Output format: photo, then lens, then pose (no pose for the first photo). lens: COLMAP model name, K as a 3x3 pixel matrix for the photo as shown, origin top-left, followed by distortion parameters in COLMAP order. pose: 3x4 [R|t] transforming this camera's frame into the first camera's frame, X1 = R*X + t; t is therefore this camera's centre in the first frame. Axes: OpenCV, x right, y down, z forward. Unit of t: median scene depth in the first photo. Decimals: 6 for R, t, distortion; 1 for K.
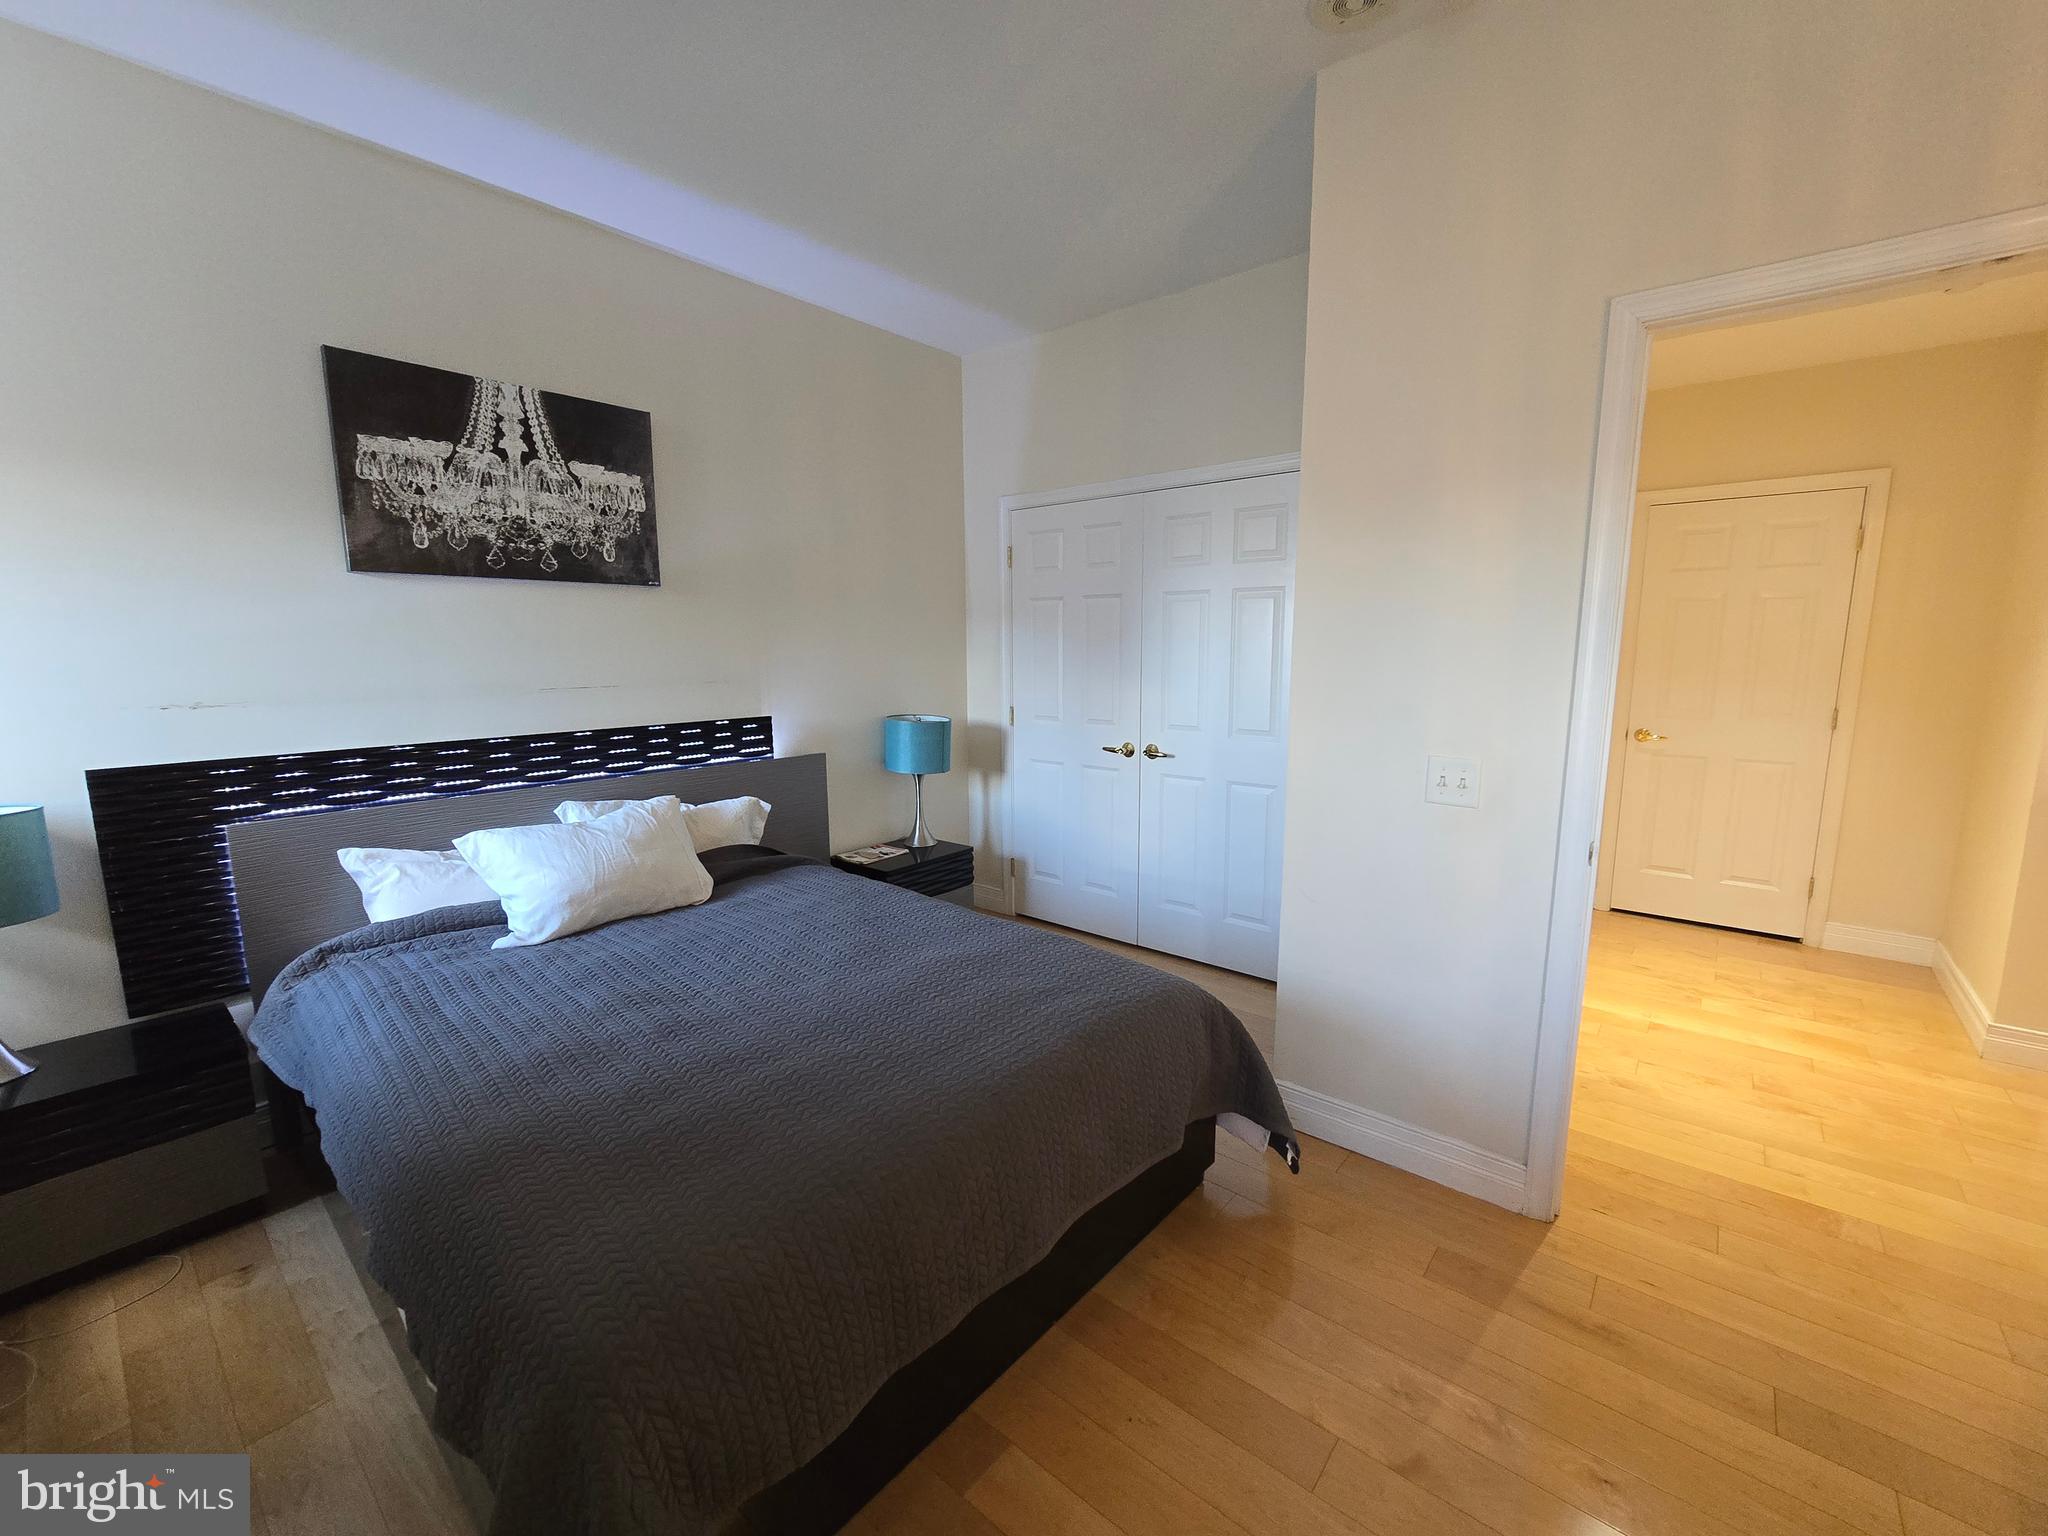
lens RADIAL K [[841.6, 0, 1032.4], [0, 841.6, 772.5], [0, 0, 1]] dist [-0.006766, 0.000263]
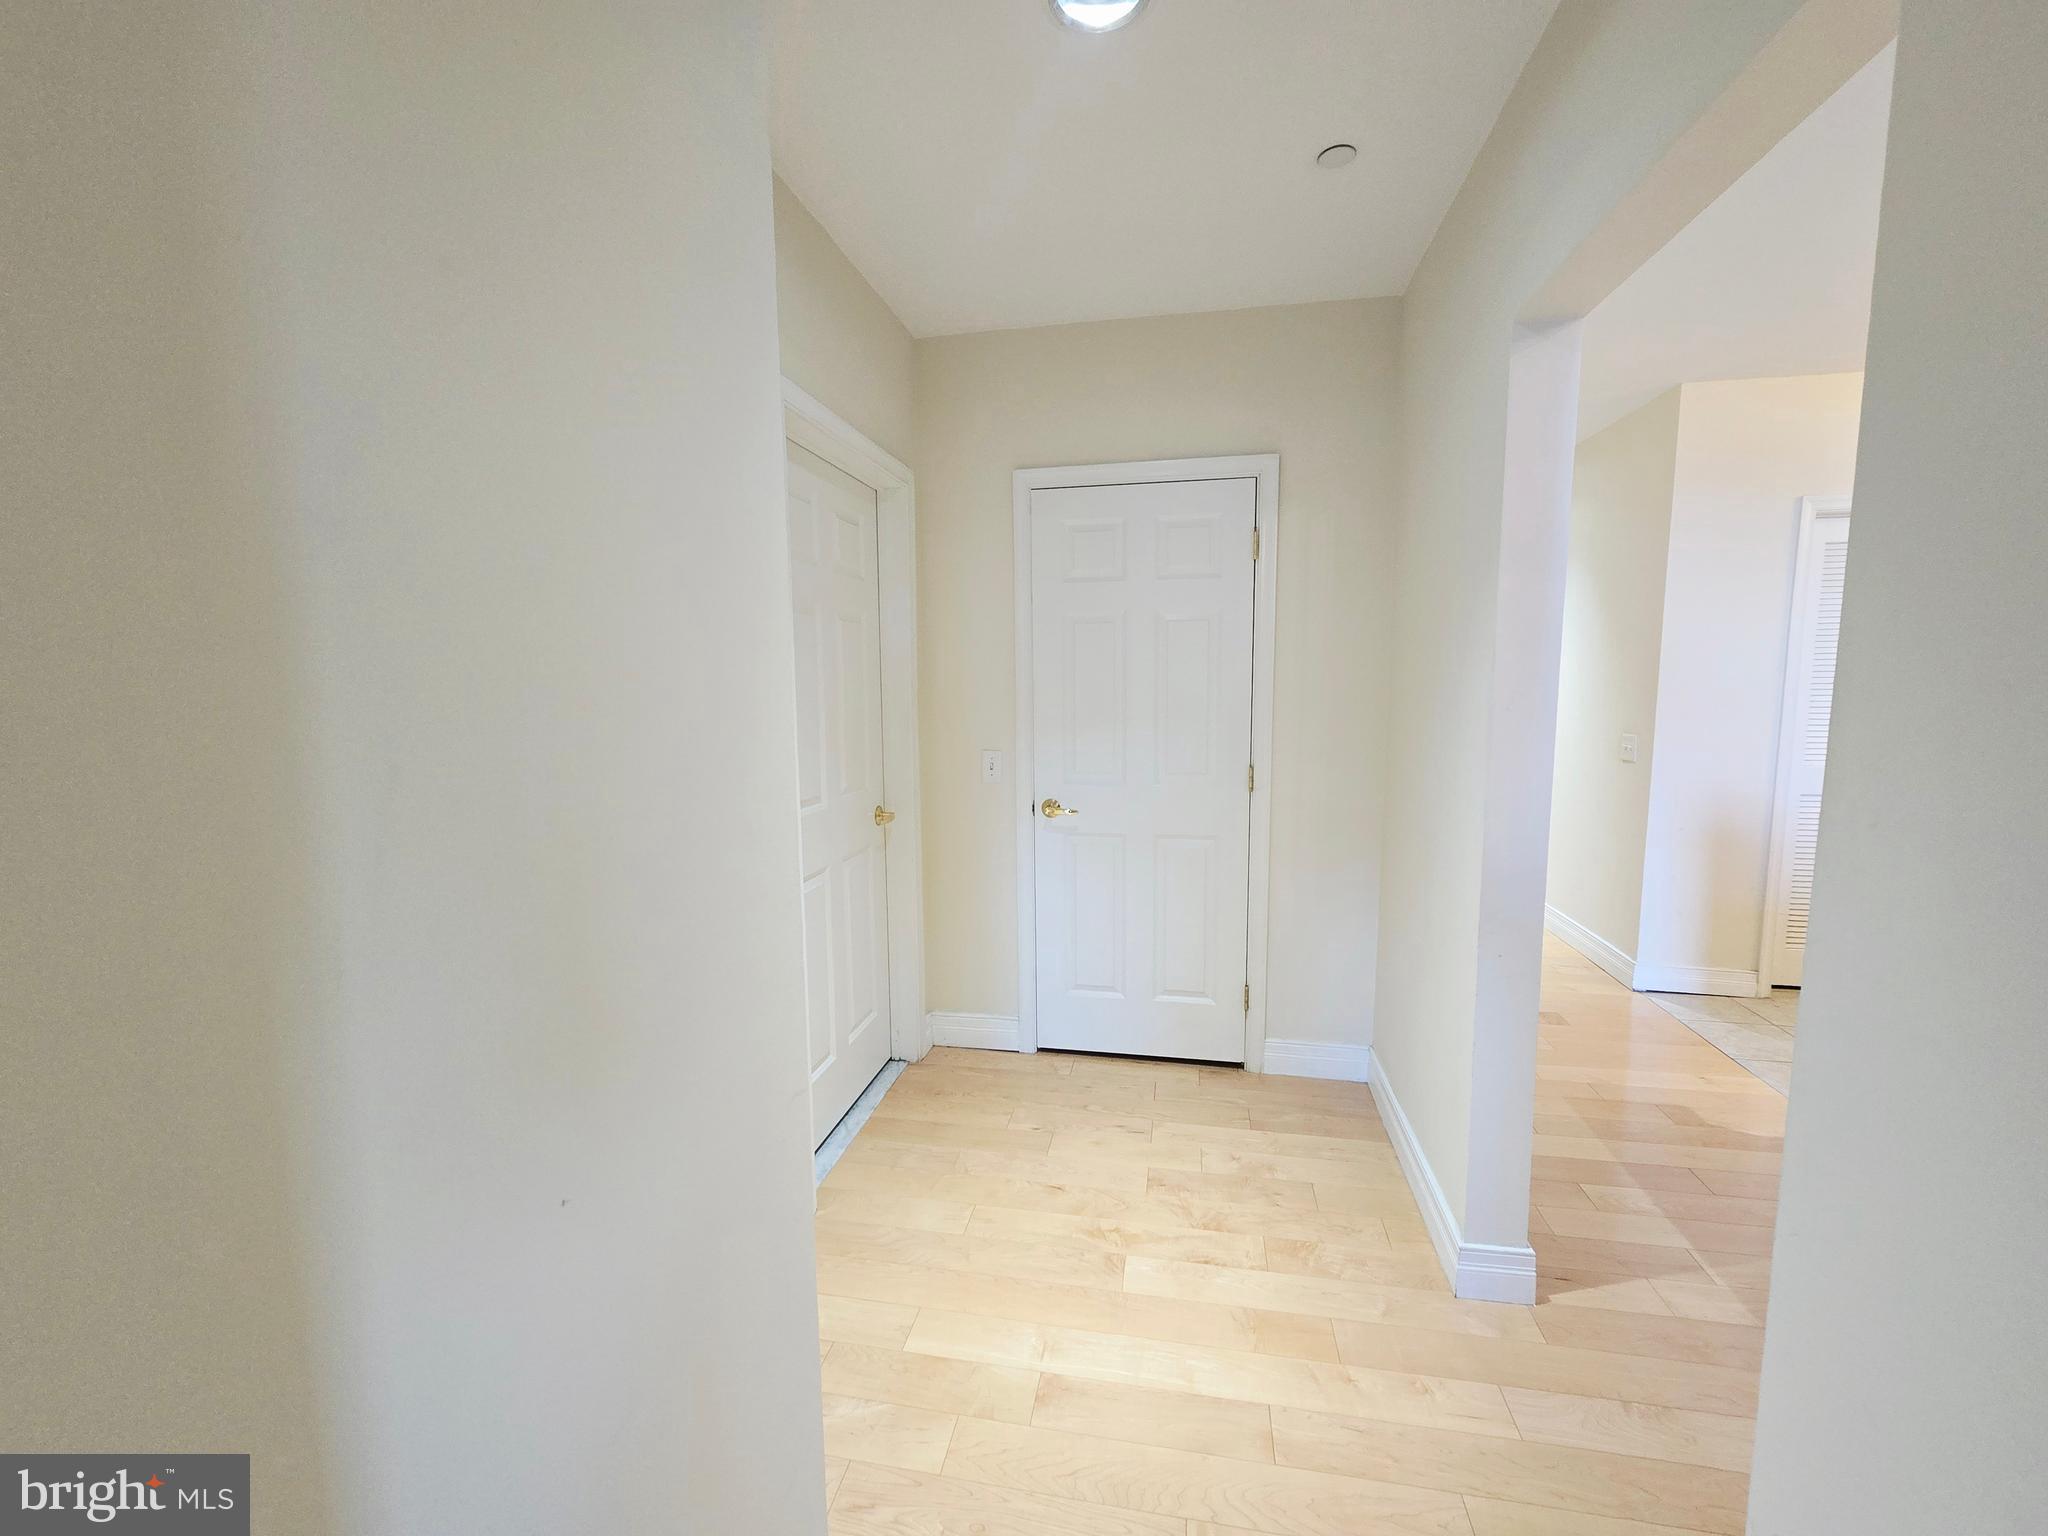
lens RADIAL K [[841.6, 0, 1032.4], [0, 841.6, 772.5], [0, 0, 1]] dist [-0.006766, 0.000263]
pose [[0.874865, -0.068626, 0.479481, 0.443376], [0.083494, 0.996461, -0.009725, -0.083252], [-0.477116, 0.048542, 0.877499, 0.447999]]
